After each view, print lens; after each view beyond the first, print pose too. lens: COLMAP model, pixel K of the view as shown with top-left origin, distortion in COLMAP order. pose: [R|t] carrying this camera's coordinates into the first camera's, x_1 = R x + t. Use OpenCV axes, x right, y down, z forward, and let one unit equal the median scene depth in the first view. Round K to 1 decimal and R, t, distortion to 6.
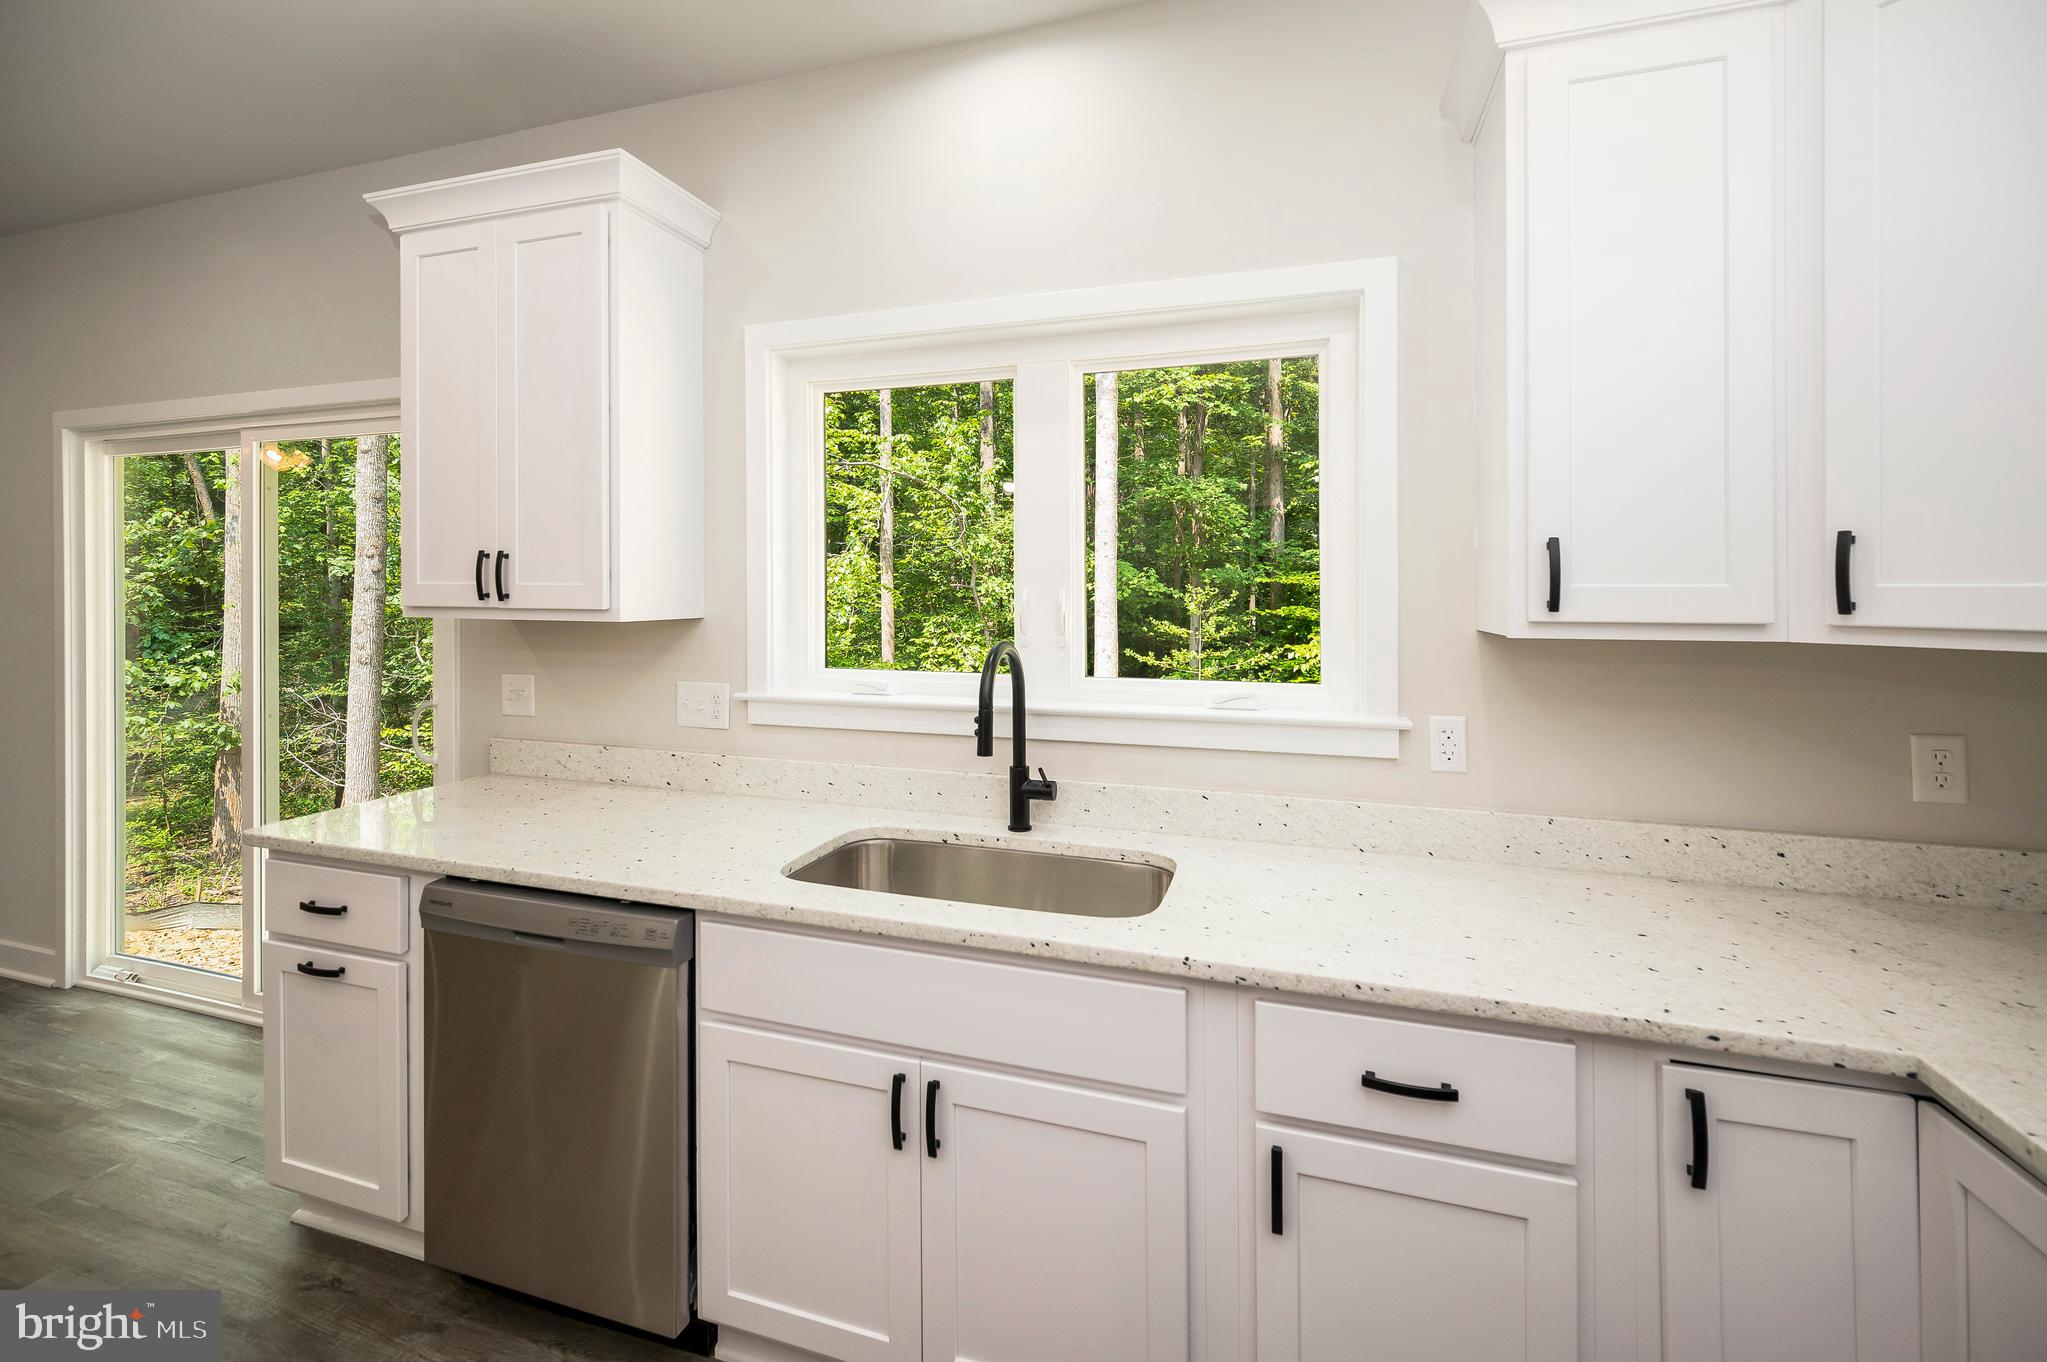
lens RADIAL K [[858.8, 0, 1035.8], [0, 858.8, 580.2], [0, 0, 1]] dist [0.001034, -0.000175]
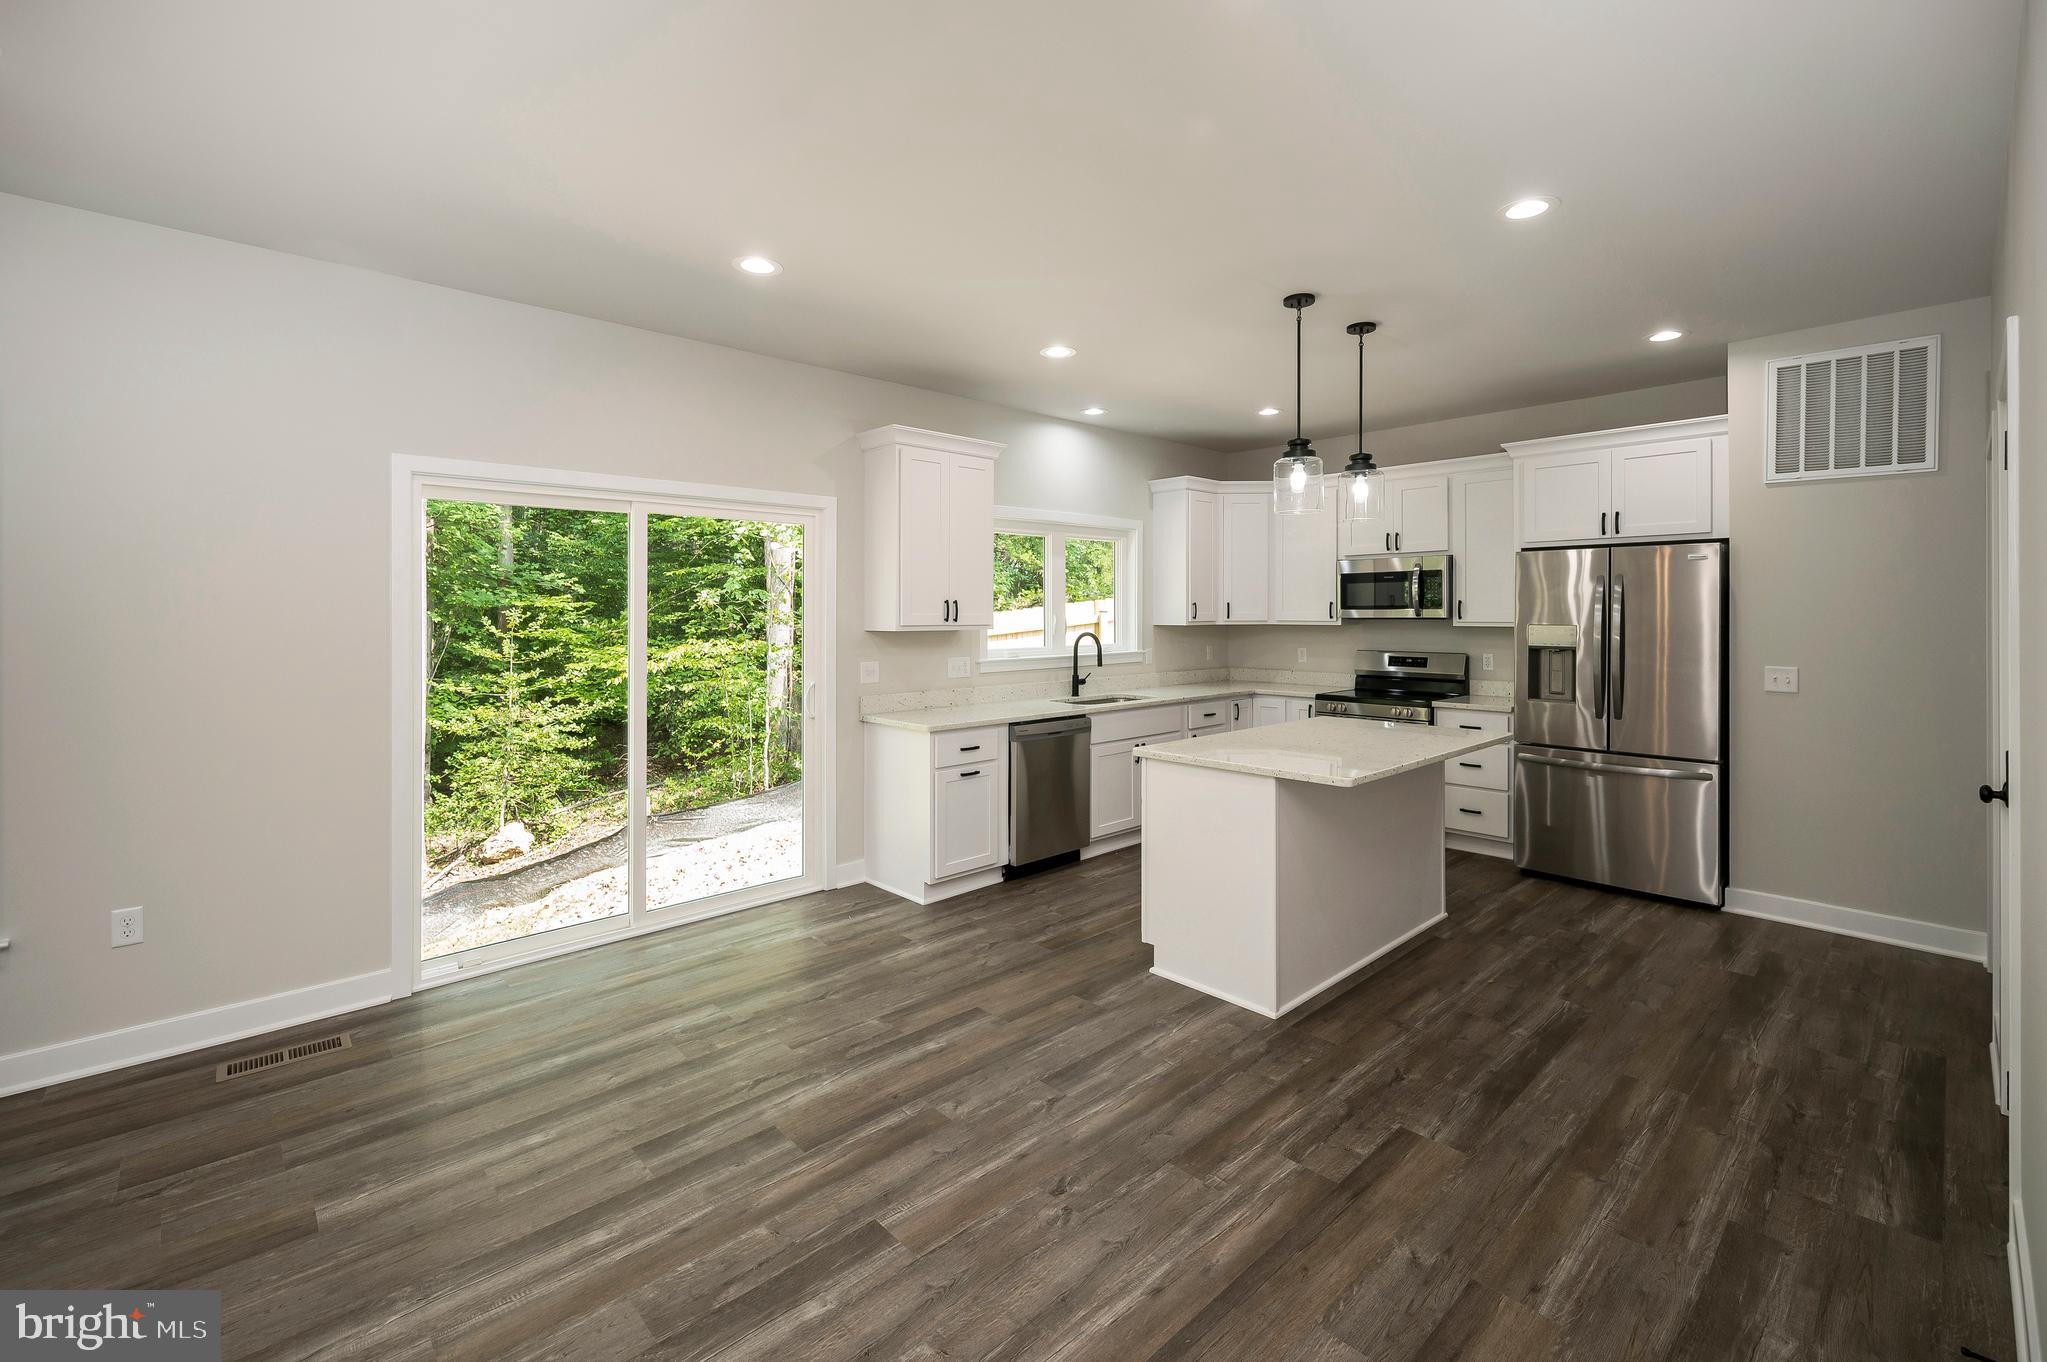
lens RADIAL K [[867.8, 0, 1059.2], [0, 867.8, 617.1], [0, 0, 1]] dist [0.006594, 0.000204]
pose [[0.462071, -0.008832, 0.886799, -2.787284], [-0.002775, 0.999931, 0.011405, -0.016663], [-0.886839, -0.007731, 0.462014, -0.345988]]
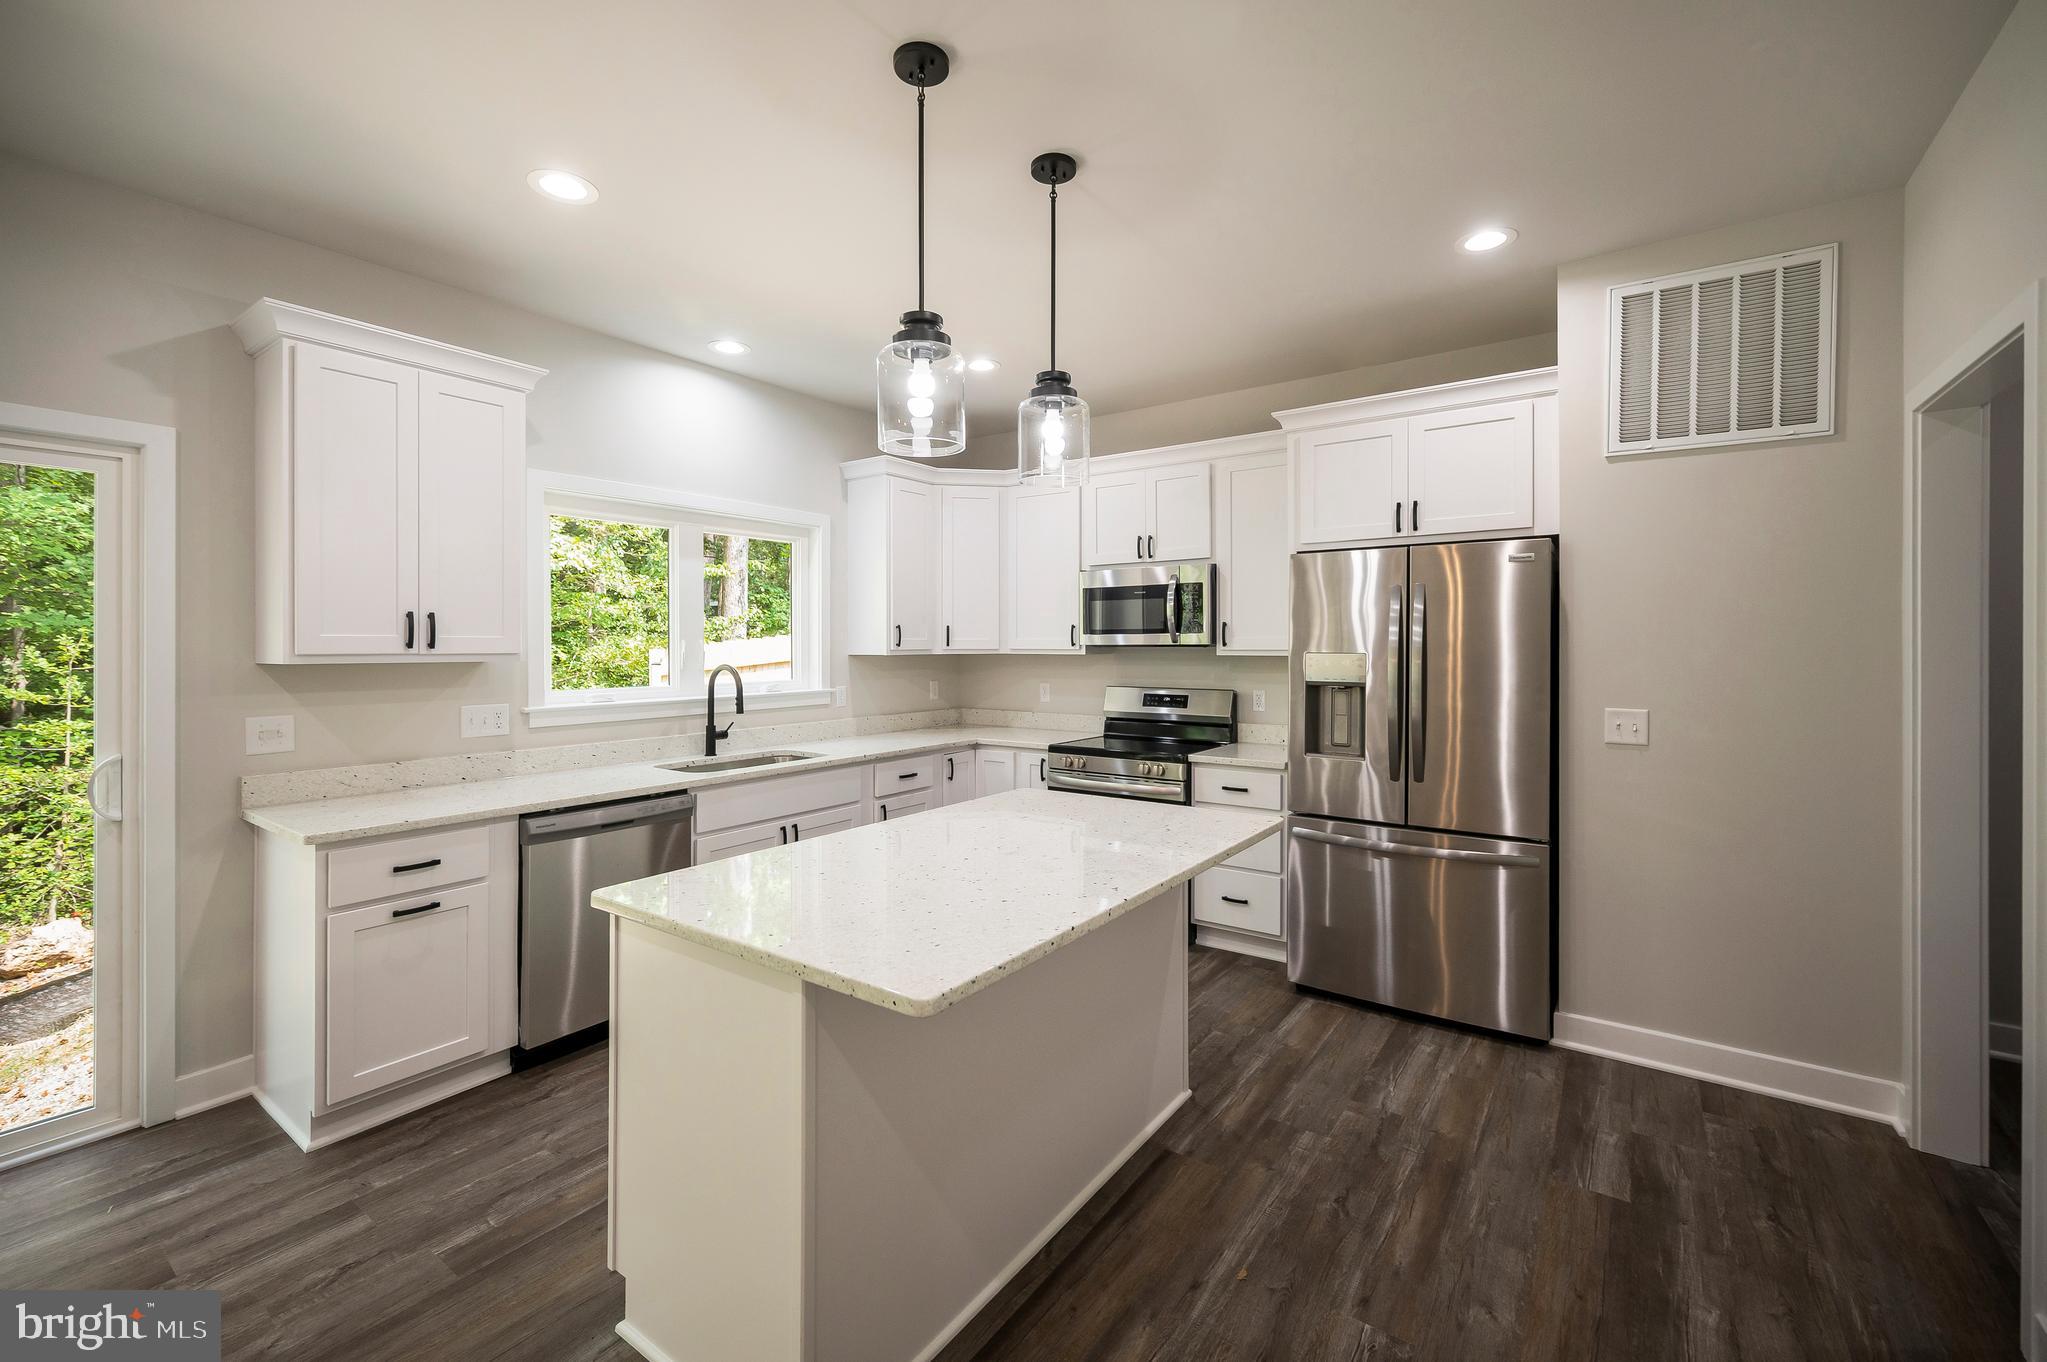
lens RADIAL K [[833.1, 0, 1035.9], [0, 833.1, 651.3], [0, 0, 1]] dist [0.001237, -0.000137]
pose [[0.295521, -0.010969, 0.955273, -1.771616], [-0.004803, 0.999904, 0.012967, 0.007272], [-0.955324, -0.008421, 0.295440, -0.363562]]
